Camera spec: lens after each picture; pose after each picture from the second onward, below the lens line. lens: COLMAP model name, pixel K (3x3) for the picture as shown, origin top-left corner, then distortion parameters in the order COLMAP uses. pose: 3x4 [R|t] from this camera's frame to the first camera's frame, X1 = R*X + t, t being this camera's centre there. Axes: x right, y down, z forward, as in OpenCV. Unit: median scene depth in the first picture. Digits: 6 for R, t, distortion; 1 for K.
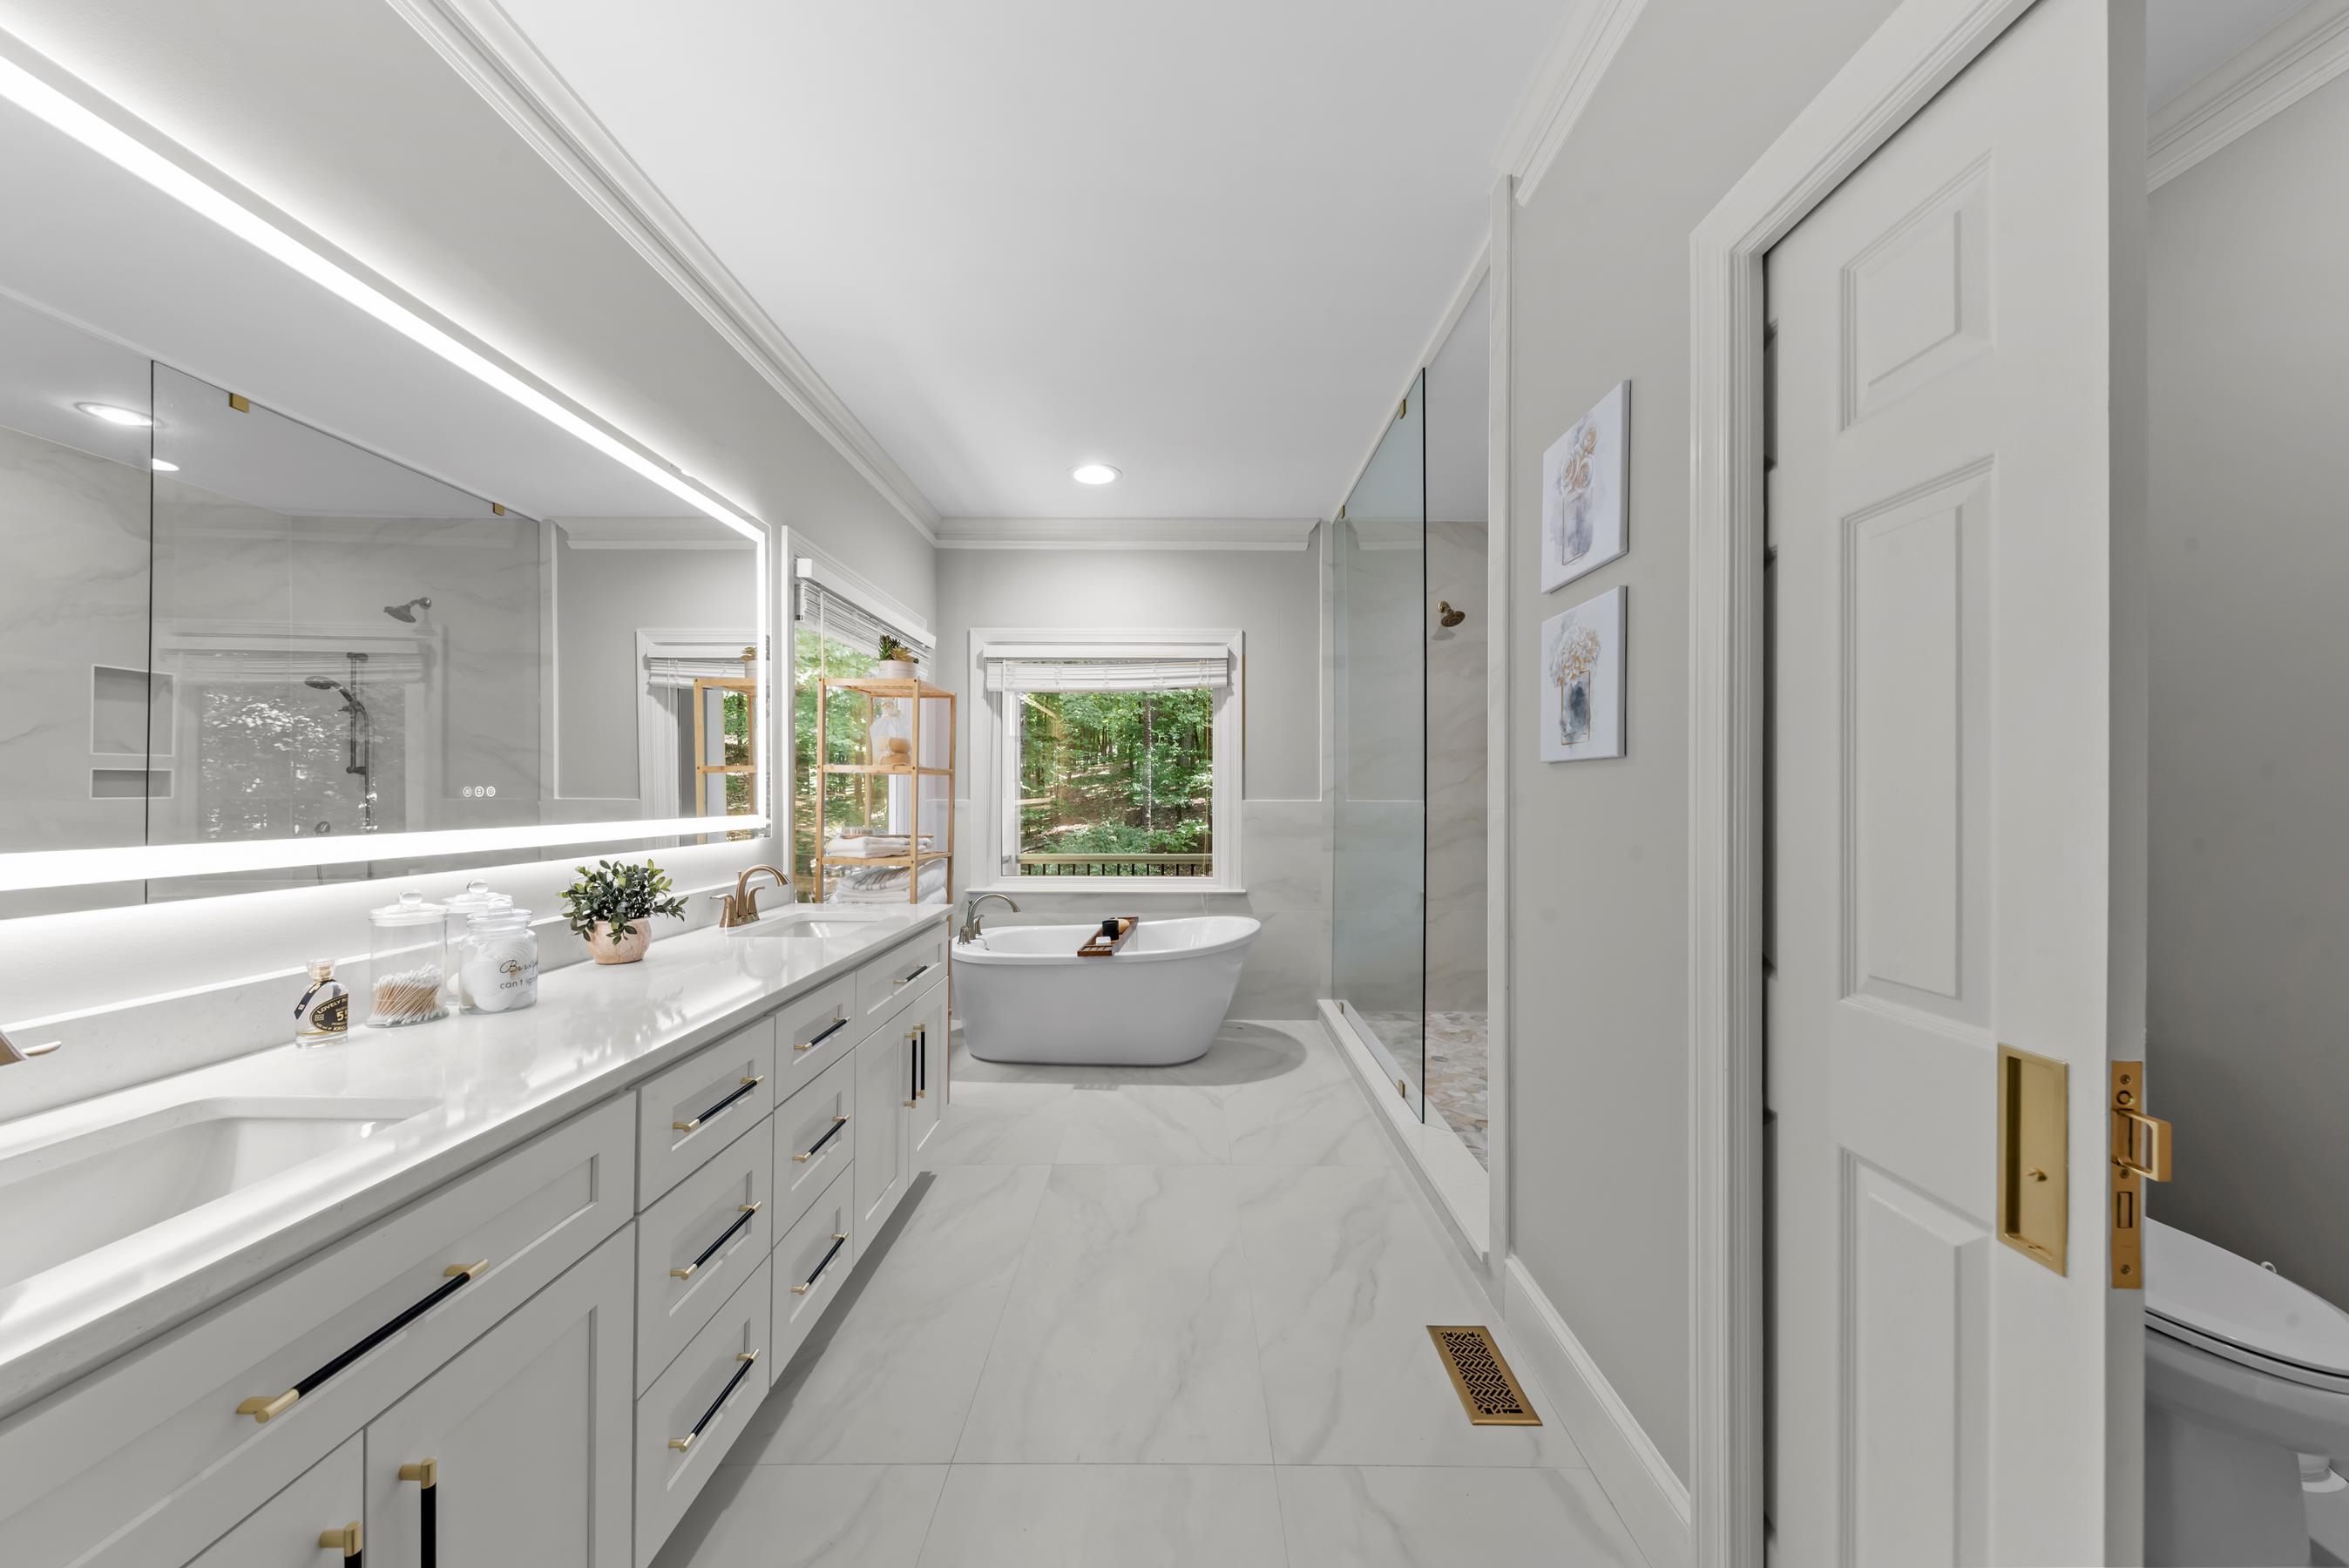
lens RADIAL K [[799.8, 0, 1169.8], [0, 799.8, 803.1], [0, 0, 1]] dist [0.007769, -0.000456]
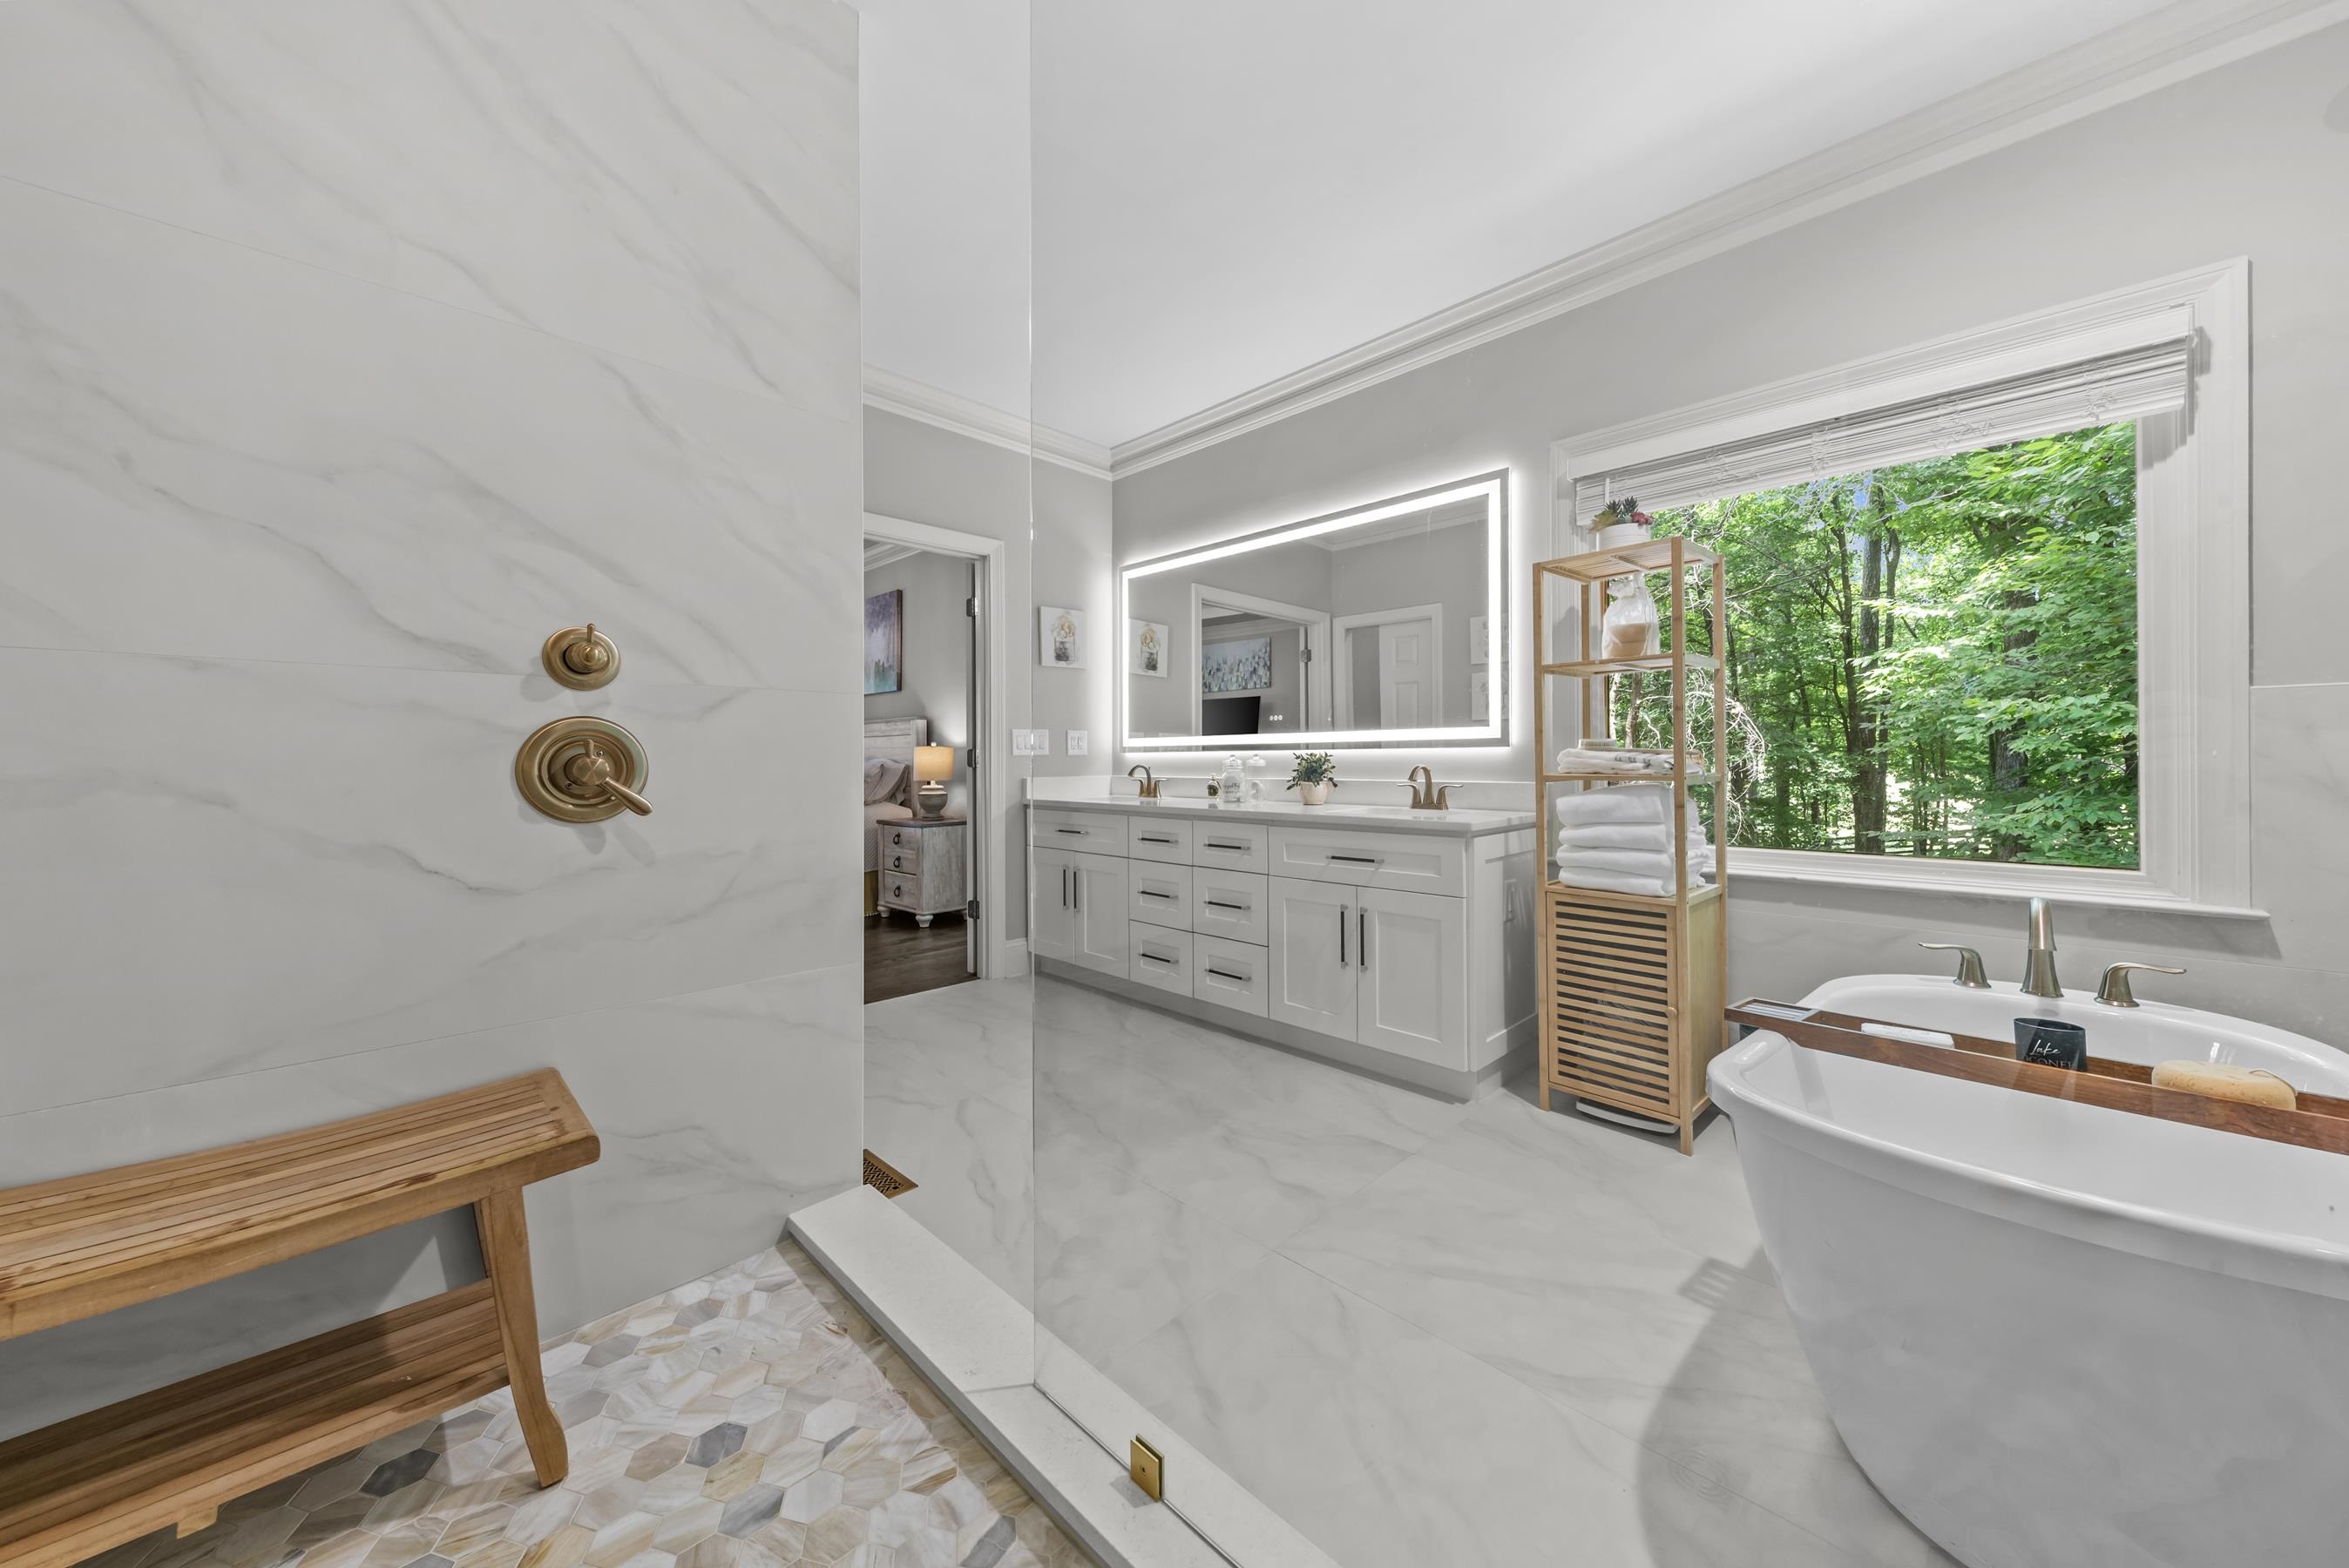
lens RADIAL K [[831.7, 0, 1182.2], [0, 831.7, 802.5], [0, 0, 1]] dist [-0.000526, -0.000074]
pose [[-0.698232, 0.029332, -0.715271, 0.914274], [-0.007350, 0.998814, 0.048134, 0.096745], [0.715834, 0.038866, -0.697188, 2.147987]]
